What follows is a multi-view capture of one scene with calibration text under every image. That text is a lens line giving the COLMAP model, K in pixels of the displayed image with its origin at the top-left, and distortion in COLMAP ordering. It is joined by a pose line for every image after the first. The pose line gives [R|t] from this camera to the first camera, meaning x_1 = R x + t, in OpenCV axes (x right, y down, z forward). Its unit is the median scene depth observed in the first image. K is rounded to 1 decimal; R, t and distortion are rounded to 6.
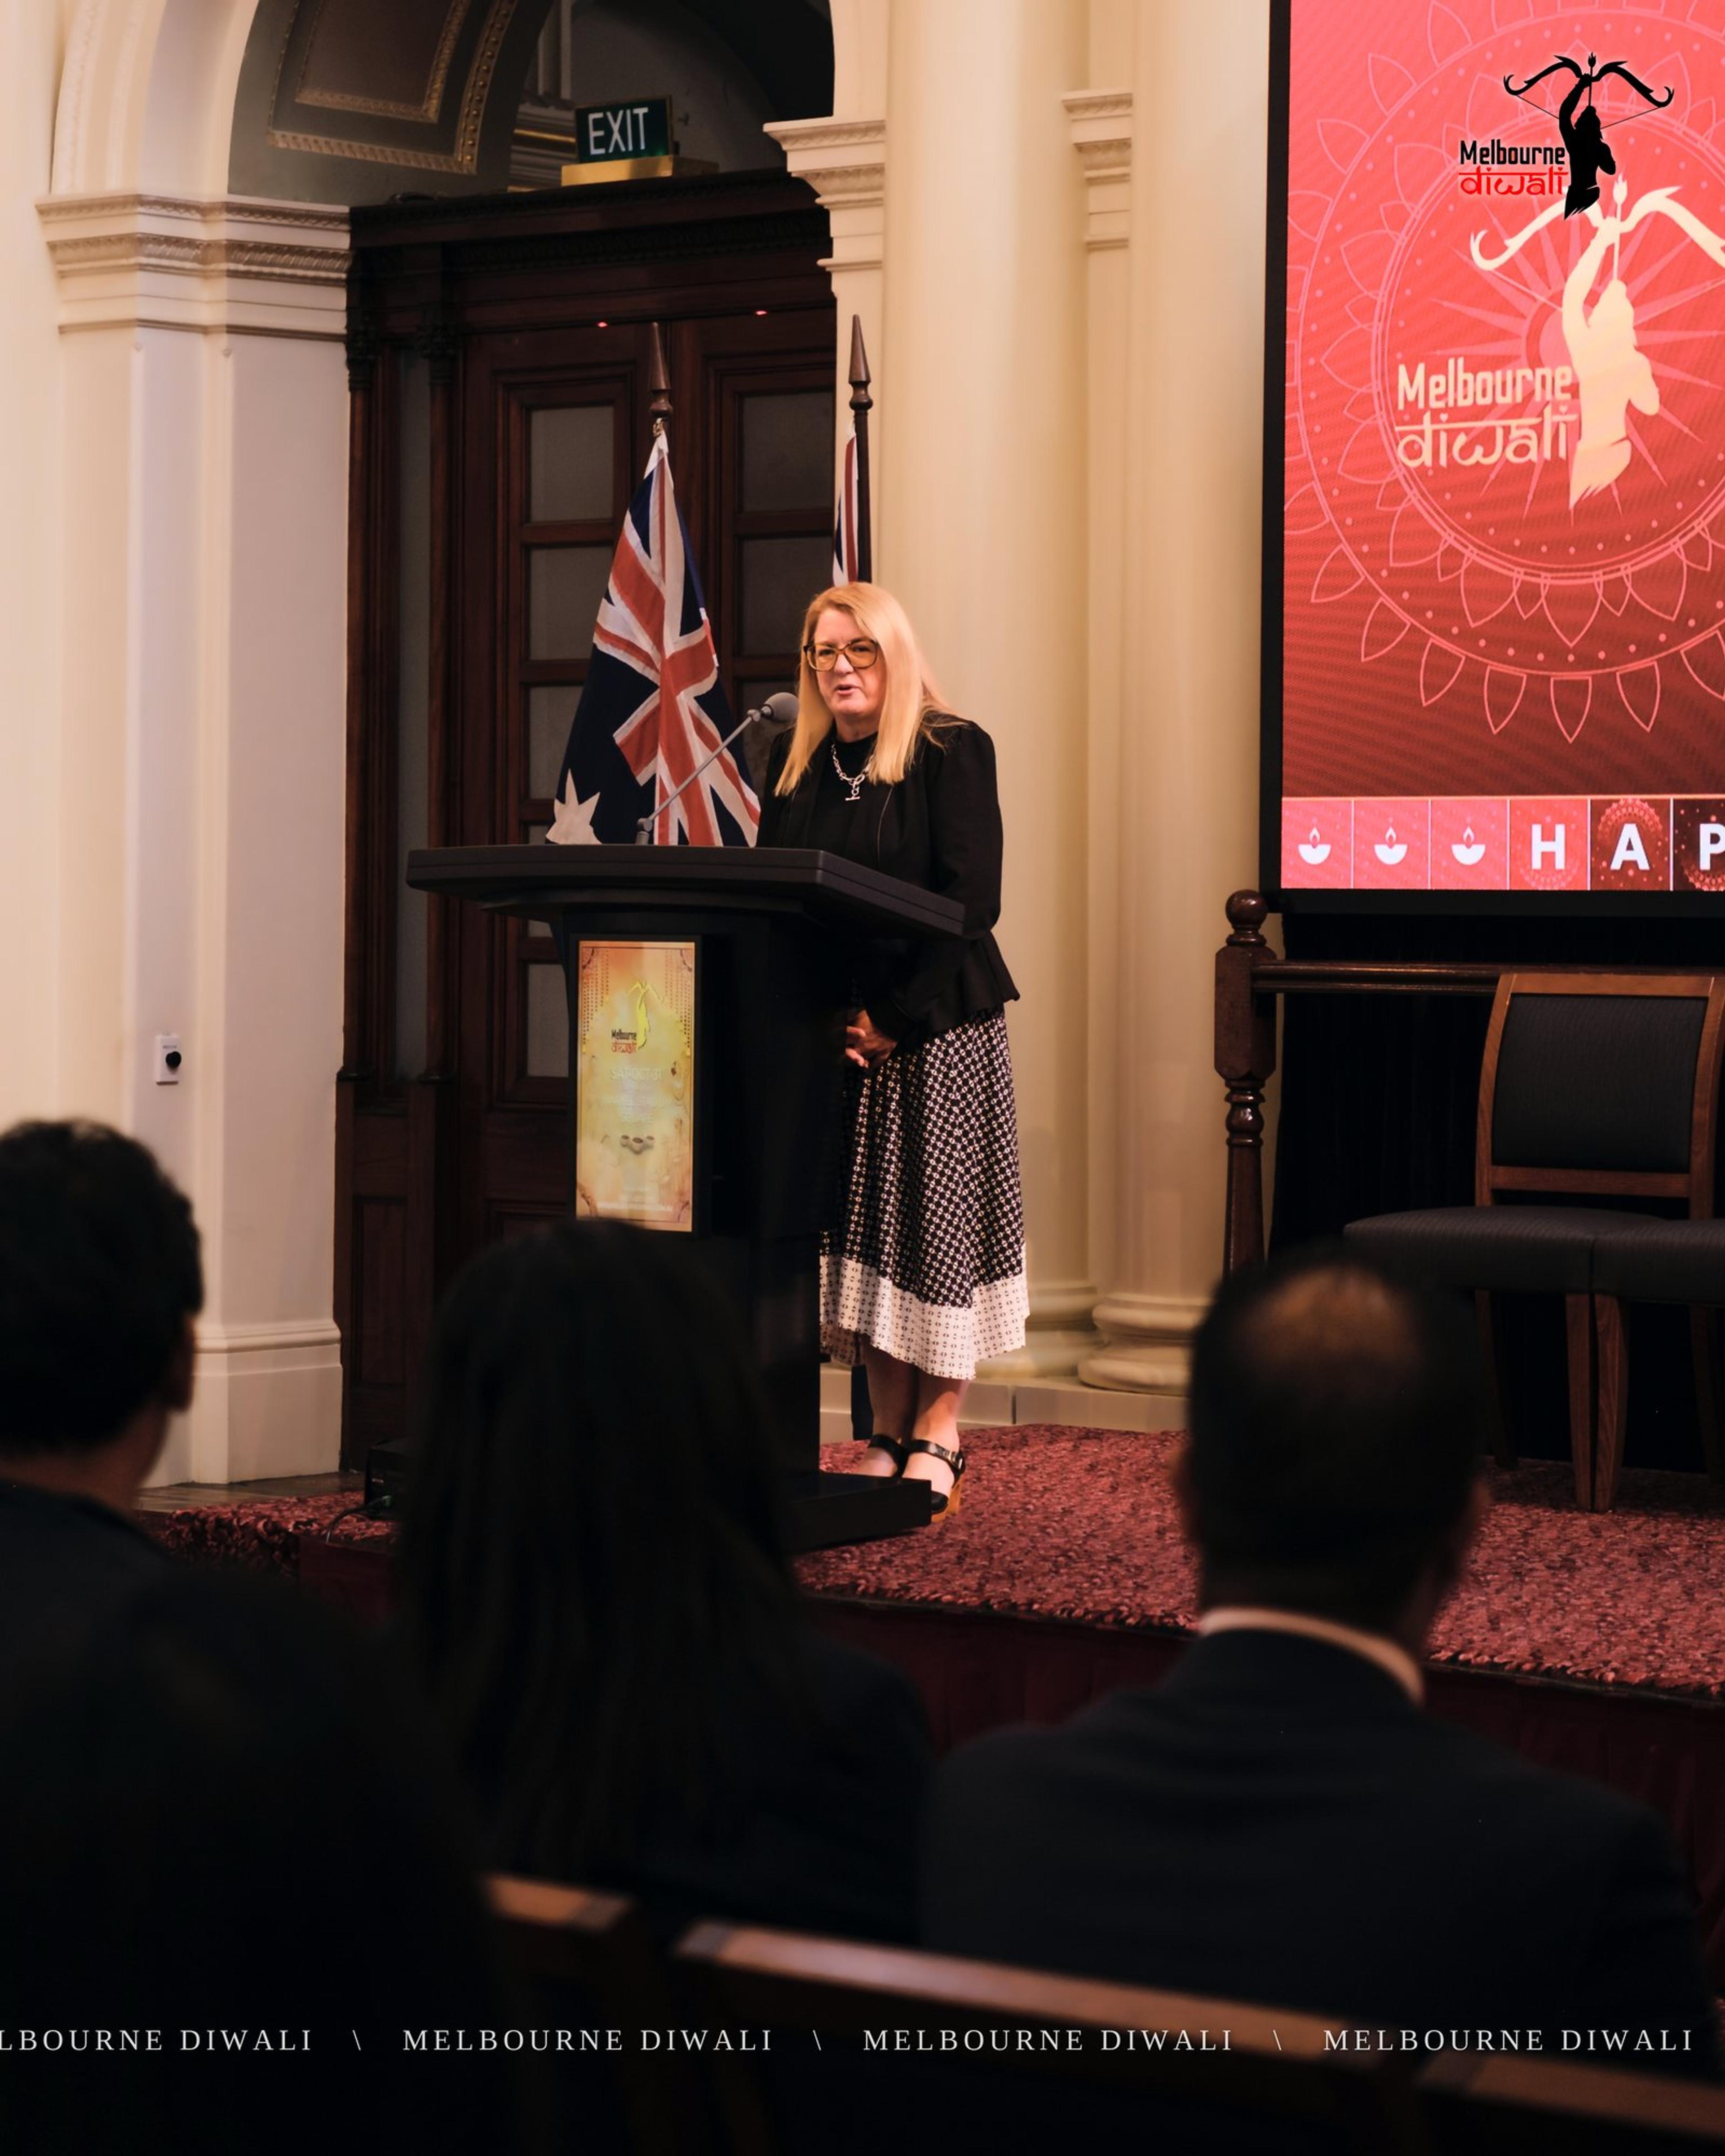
lens RADIAL K [[6609.4, 0, 768.1], [0, 6609.4, 881.0], [0, 0, 1]] dist [0.268152, 0.000000]
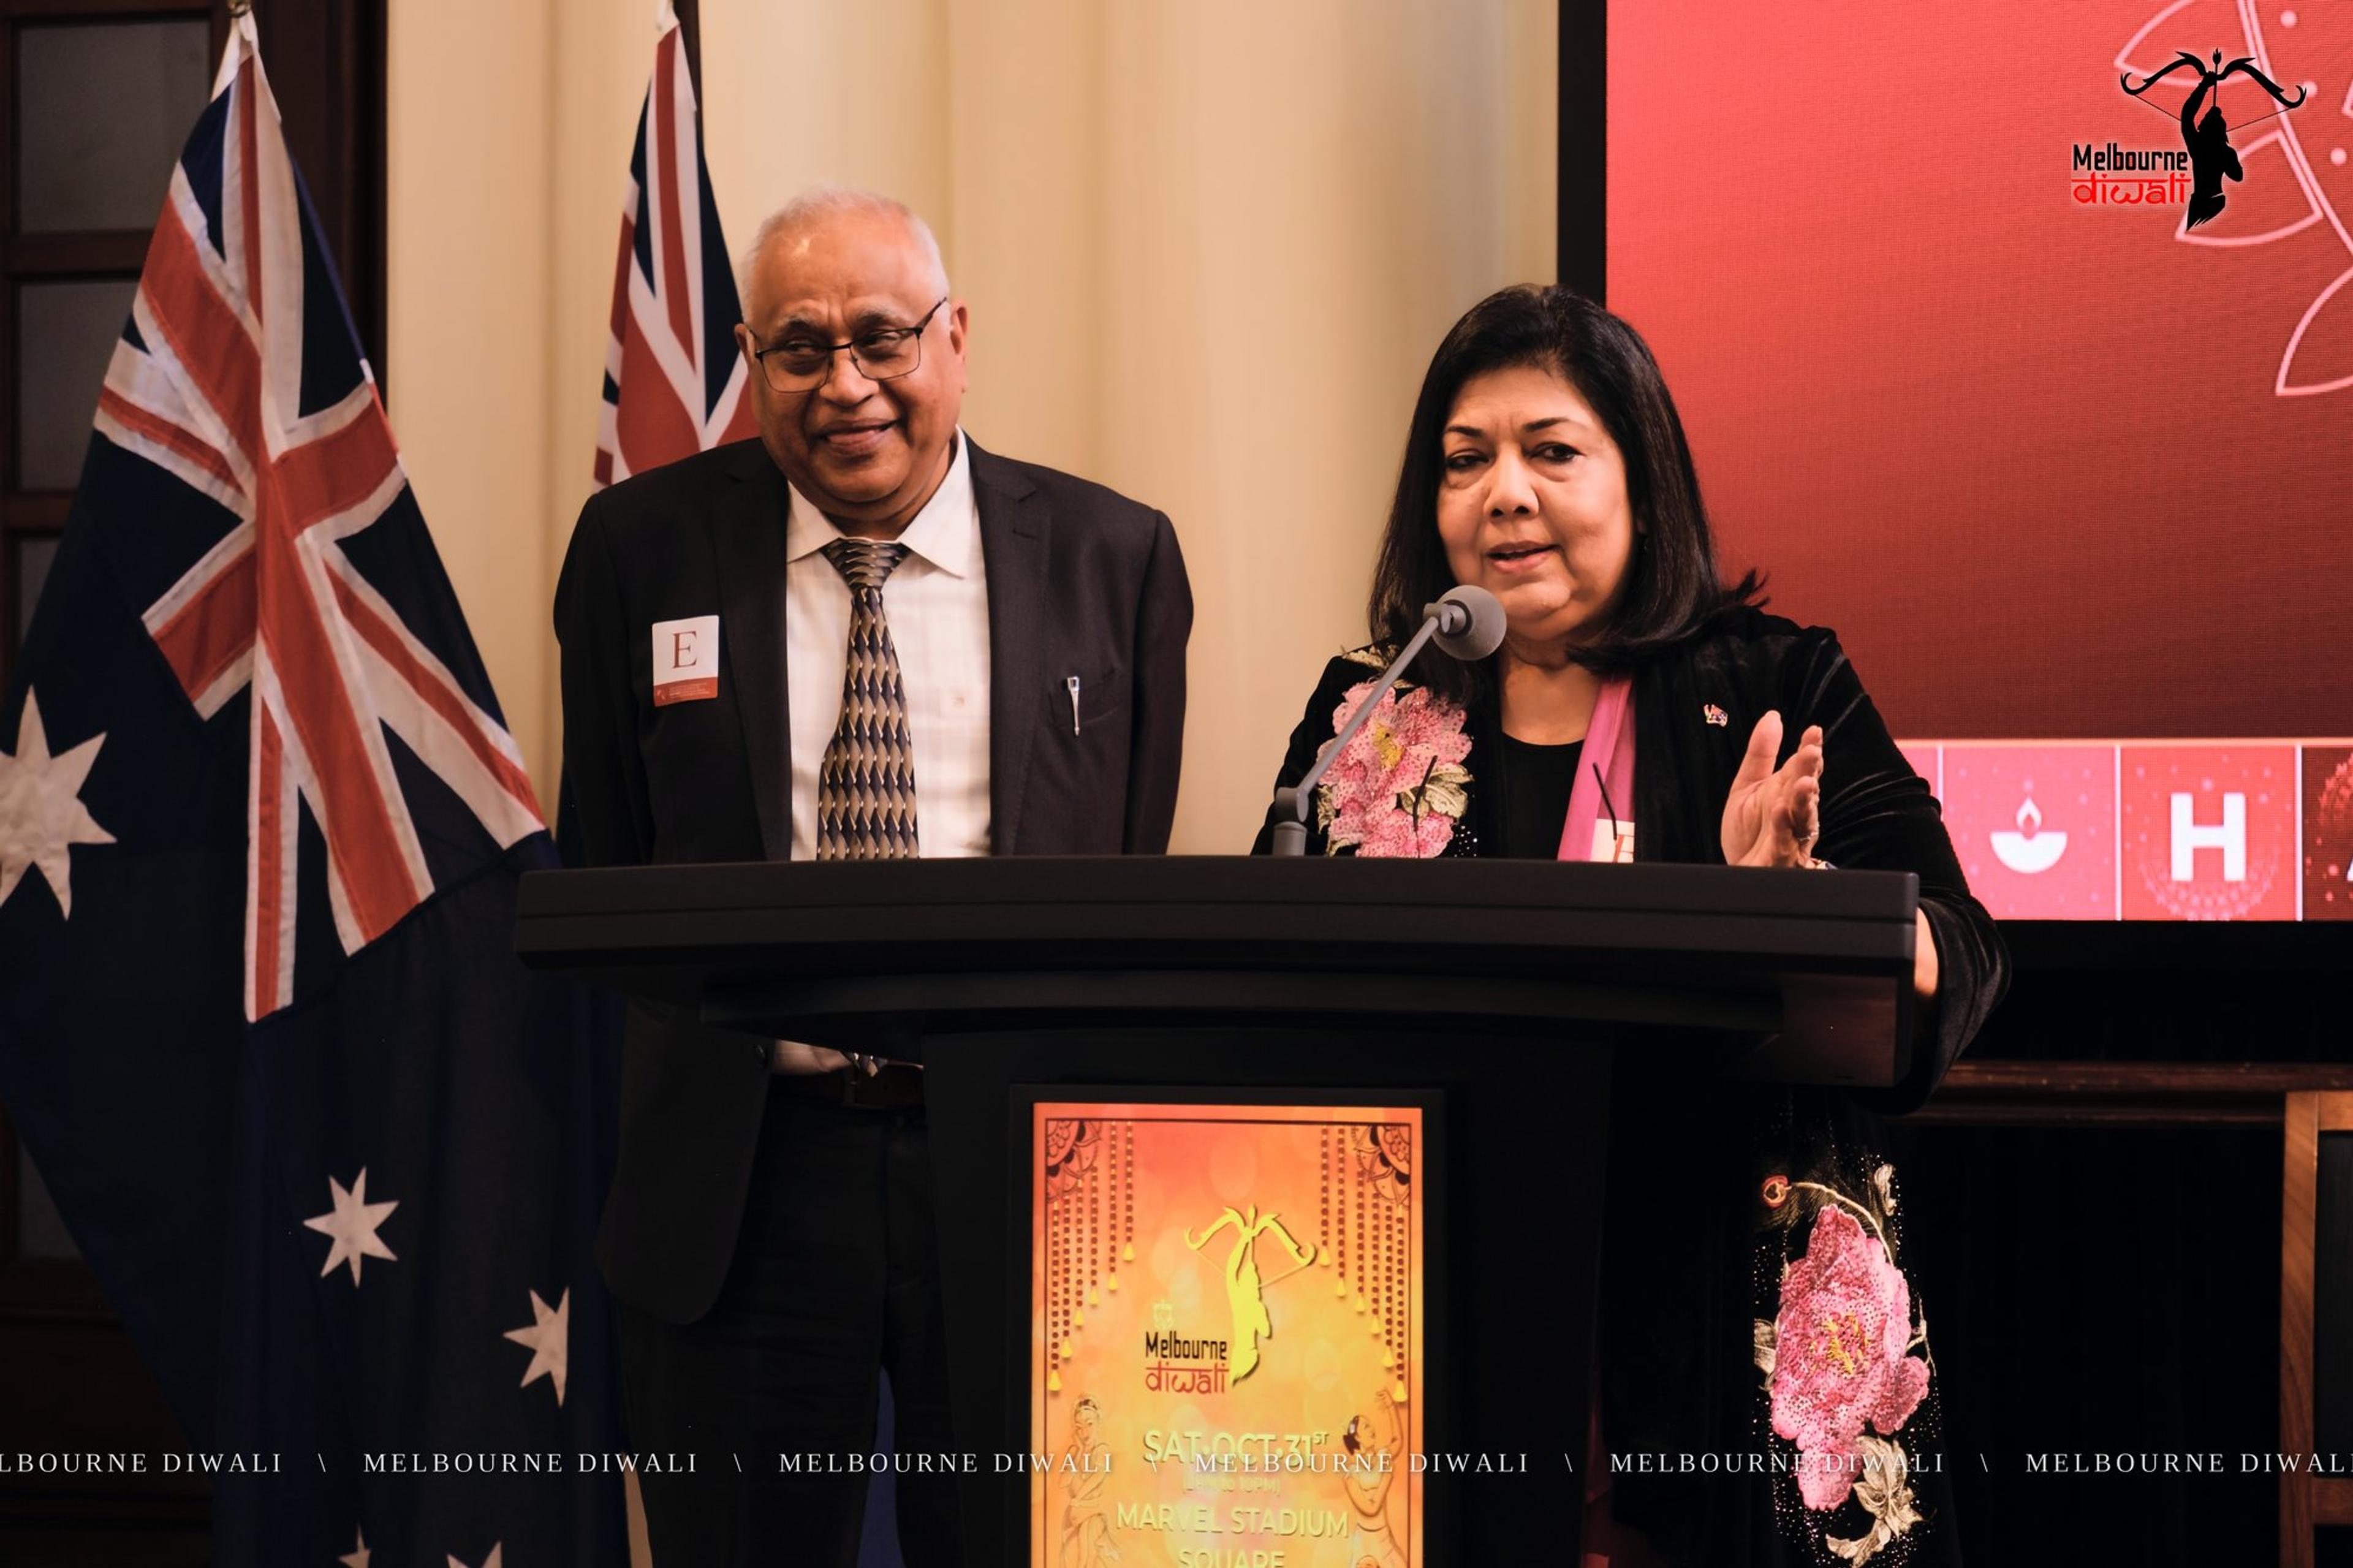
lens RADIAL K [[6242.1, 0, 1154.4], [0, 6242.1, 756.0], [0, 0, 1]] dist [0.086772, 0.000000]
pose [[0.916711, -0.001398, 0.399548, -0.142648], [0.005221, 0.999950, -0.008481, -0.007256], [-0.399517, 0.009861, 0.916673, 0.544100]]
